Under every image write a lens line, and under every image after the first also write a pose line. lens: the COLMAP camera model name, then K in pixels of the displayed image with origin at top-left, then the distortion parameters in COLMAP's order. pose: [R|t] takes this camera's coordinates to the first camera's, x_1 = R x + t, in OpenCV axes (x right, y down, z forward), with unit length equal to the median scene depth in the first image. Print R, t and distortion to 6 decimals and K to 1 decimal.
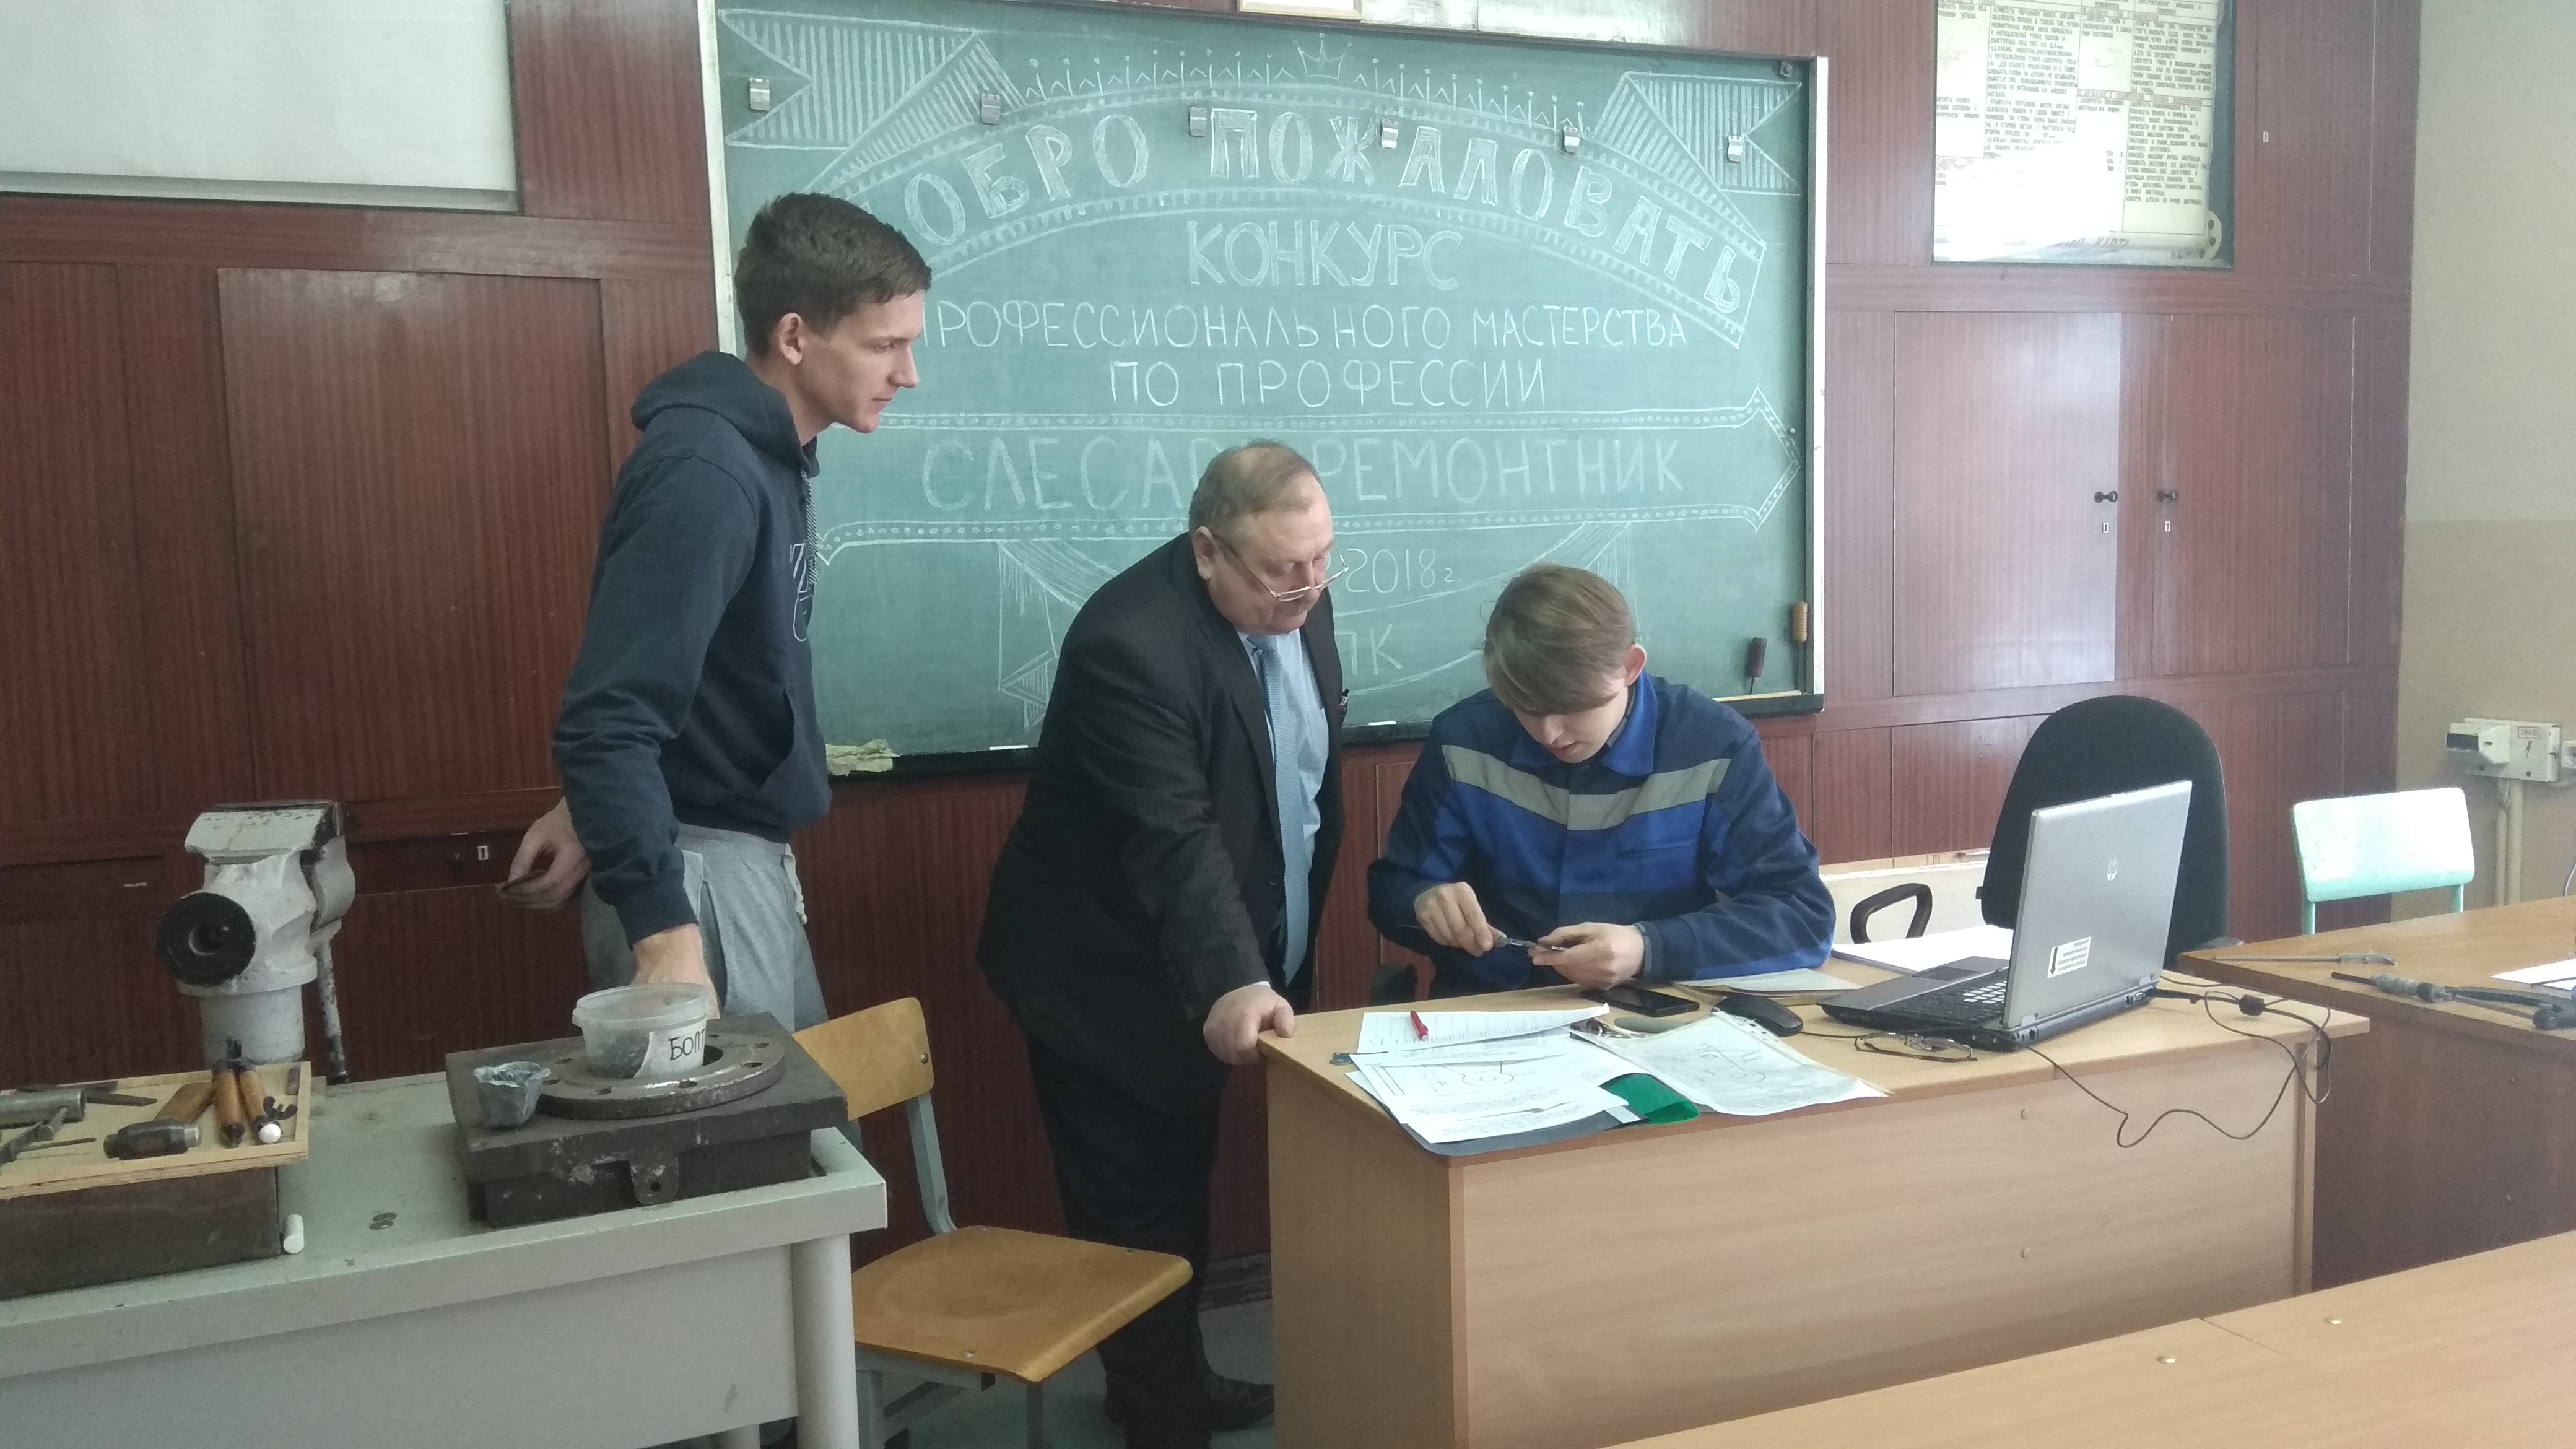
lens RADIAL K [[2000.6, 0, 1273.8], [0, 2000.6, 725.5], [0, 0, 1]] dist [0.013680, -0.018693]
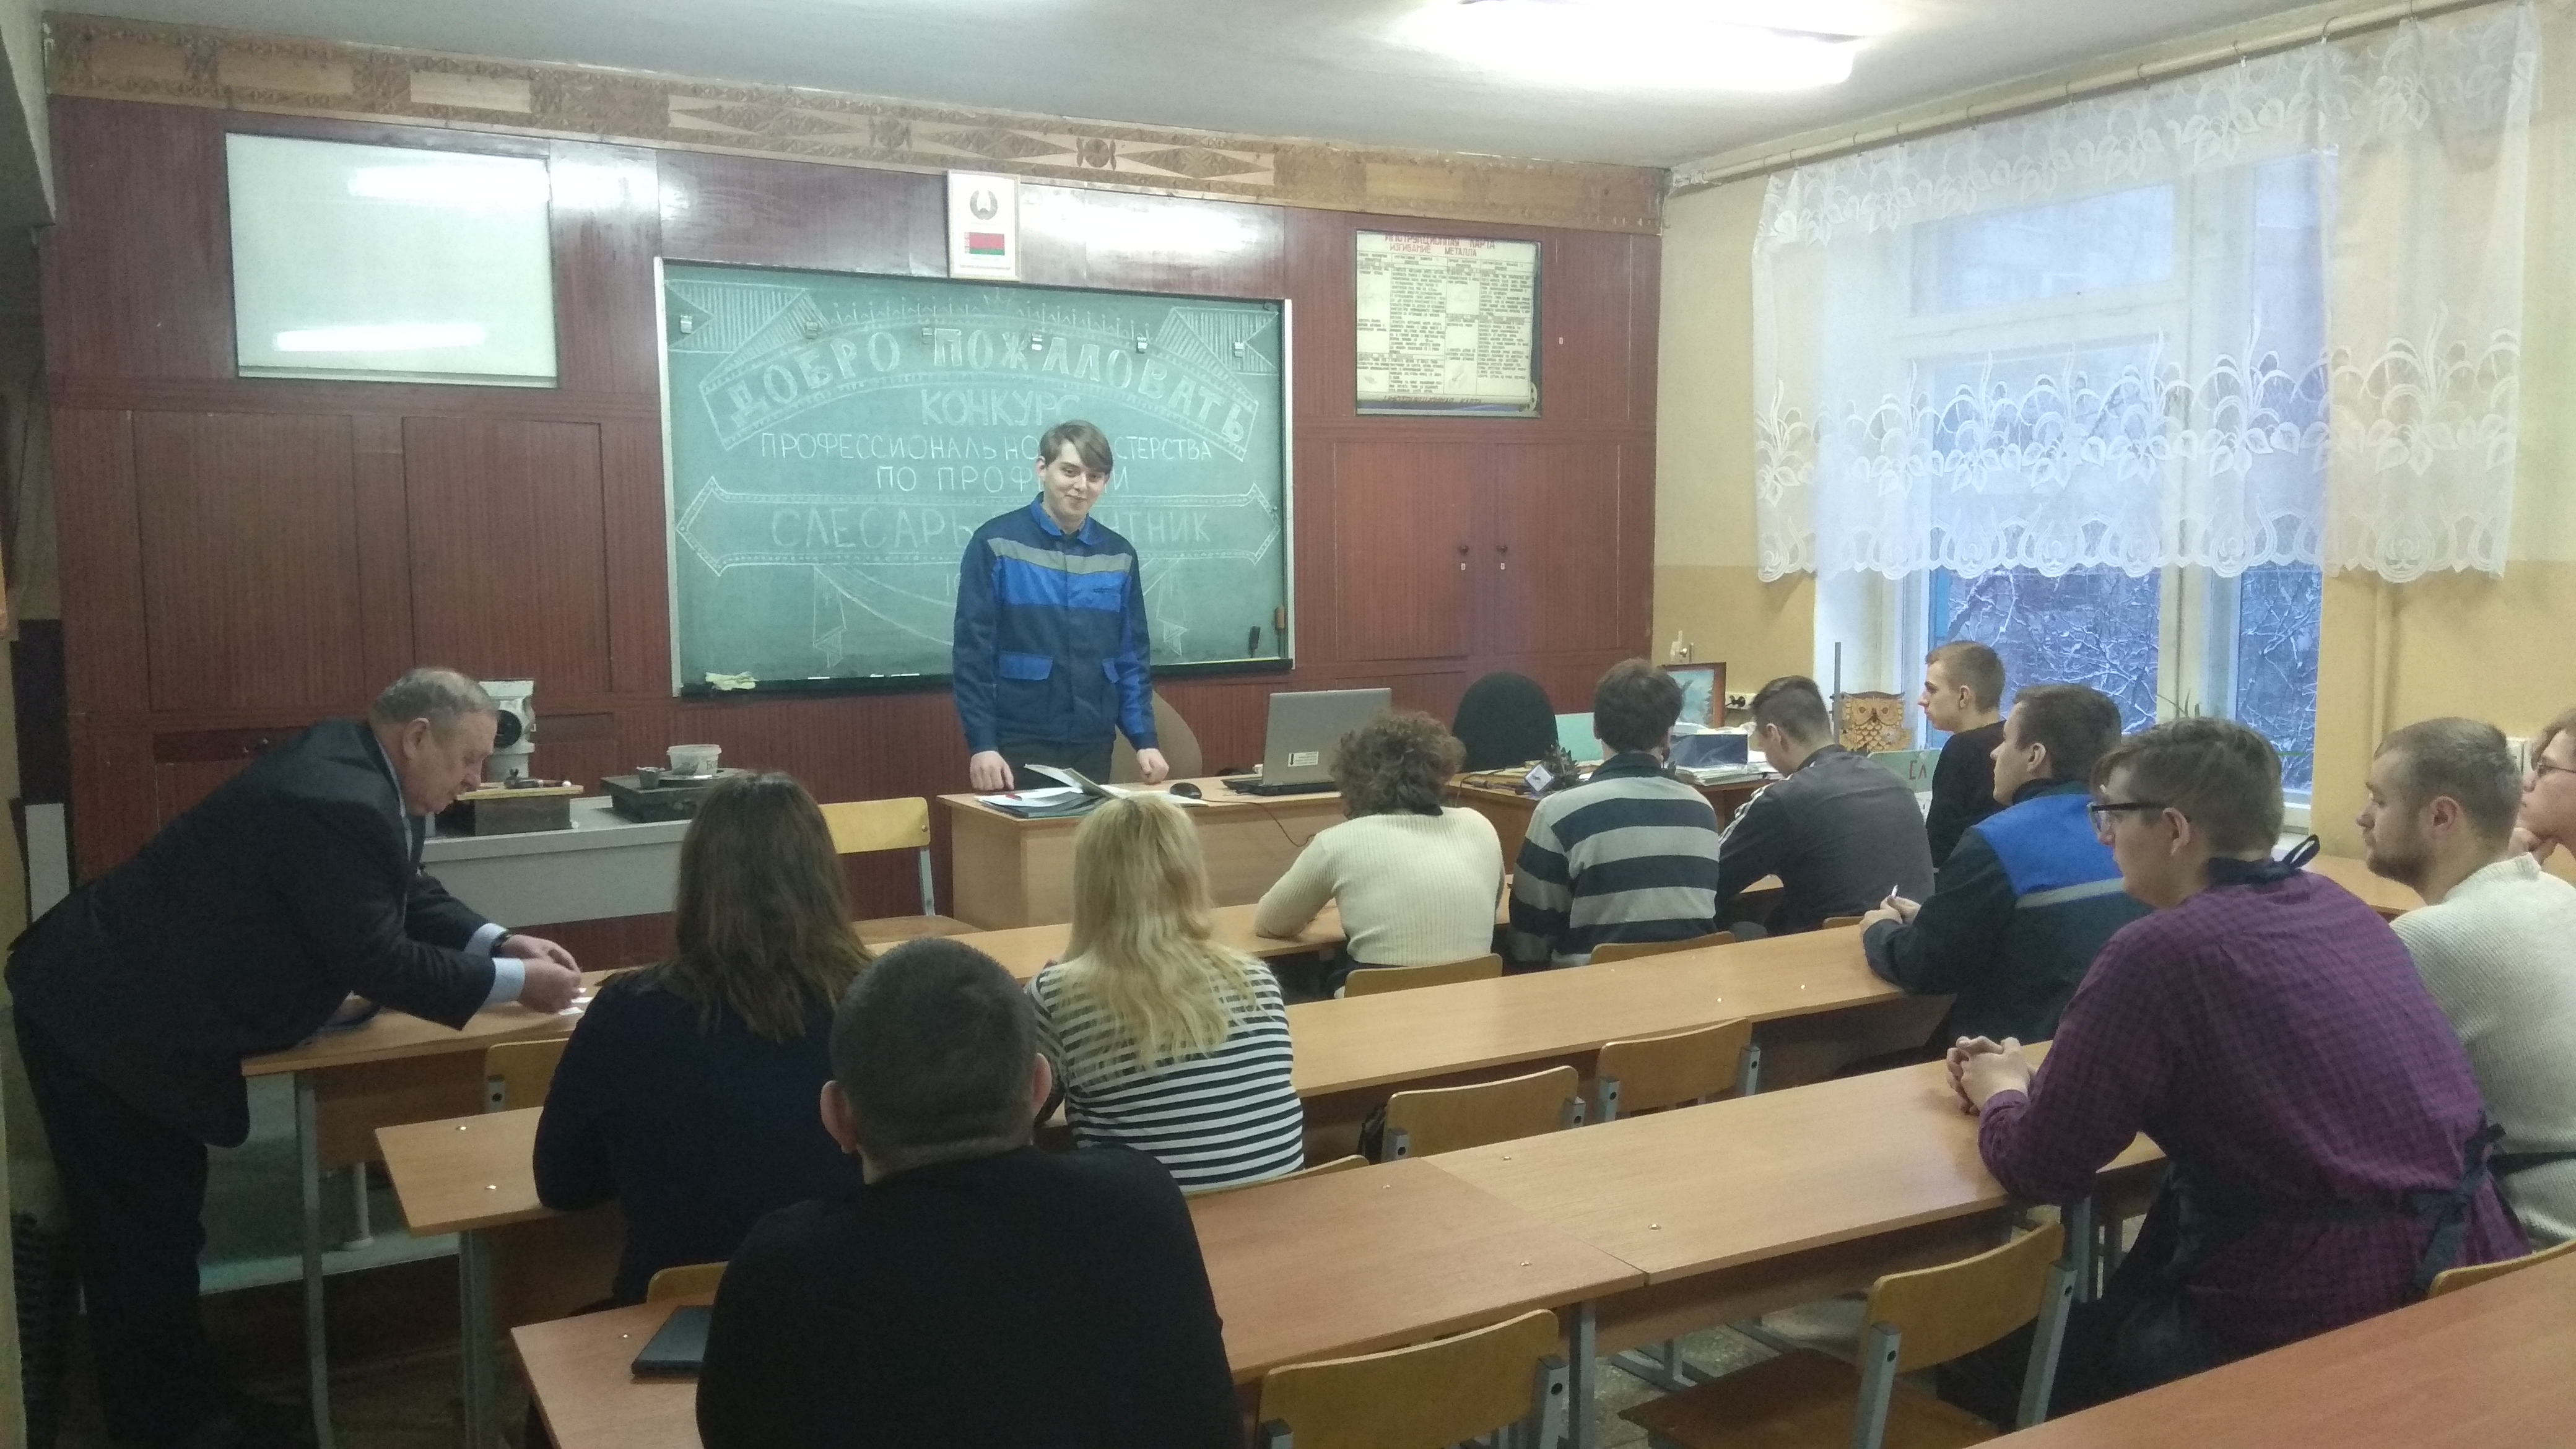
lens RADIAL K [[2000.6, 0, 1310.3], [0, 2000.6, 737.7], [0, 0, 1]] dist [0.013680, -0.018693]
pose [[0.991511, 0.006295, 0.129873, 0.069377], [-0.006425, 0.999979, 0.000586, 0.056999], [-0.129866, -0.001415, 0.991530, -0.806908]]
